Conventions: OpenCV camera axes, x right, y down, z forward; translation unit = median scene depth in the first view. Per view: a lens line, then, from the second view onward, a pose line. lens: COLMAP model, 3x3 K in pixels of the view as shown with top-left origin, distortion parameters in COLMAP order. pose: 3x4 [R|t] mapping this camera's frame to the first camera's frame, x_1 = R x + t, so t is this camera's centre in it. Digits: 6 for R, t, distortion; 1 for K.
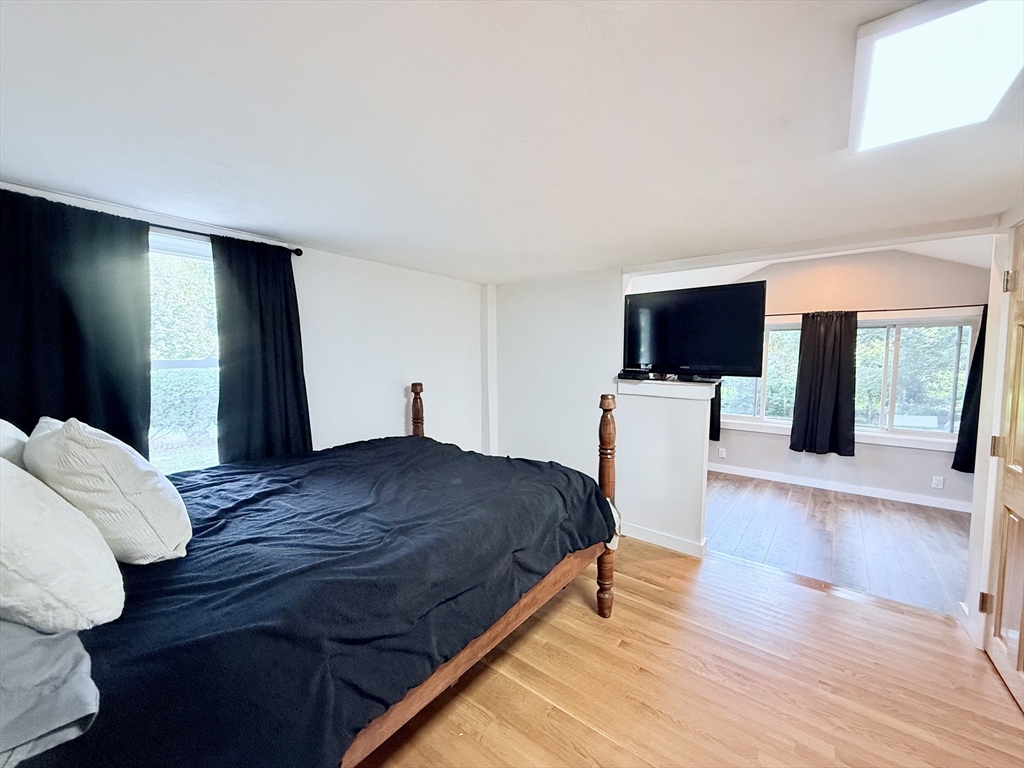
lens RADIAL K [[407.0, 0, 509.3], [0, 407.0, 387.5], [0, 0, 1]] dist [-0.002586, 0.000542]
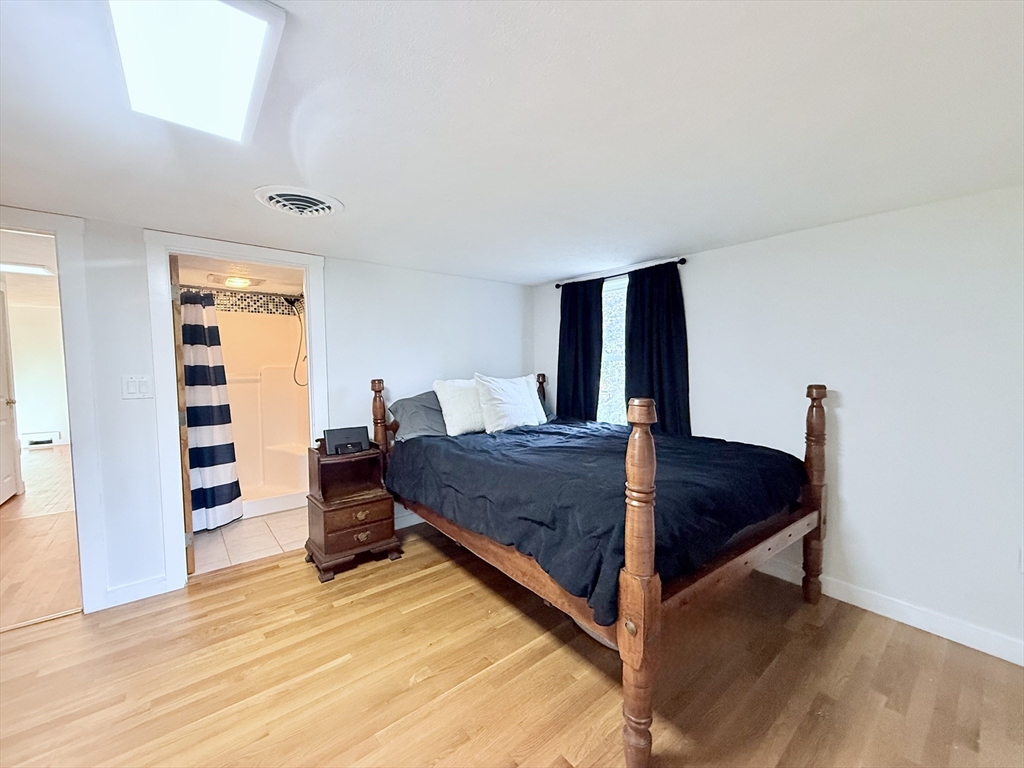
lens RADIAL K [[407.0, 0, 510.1], [0, 407.0, 382.9], [0, 0, 1]] dist [-0.002586, 0.000542]
pose [[-0.236716, 0.066192, -0.969322, 0.749607], [-0.049085, 0.995588, 0.079973, -0.057031], [0.970338, 0.066510, -0.232422, 0.824789]]
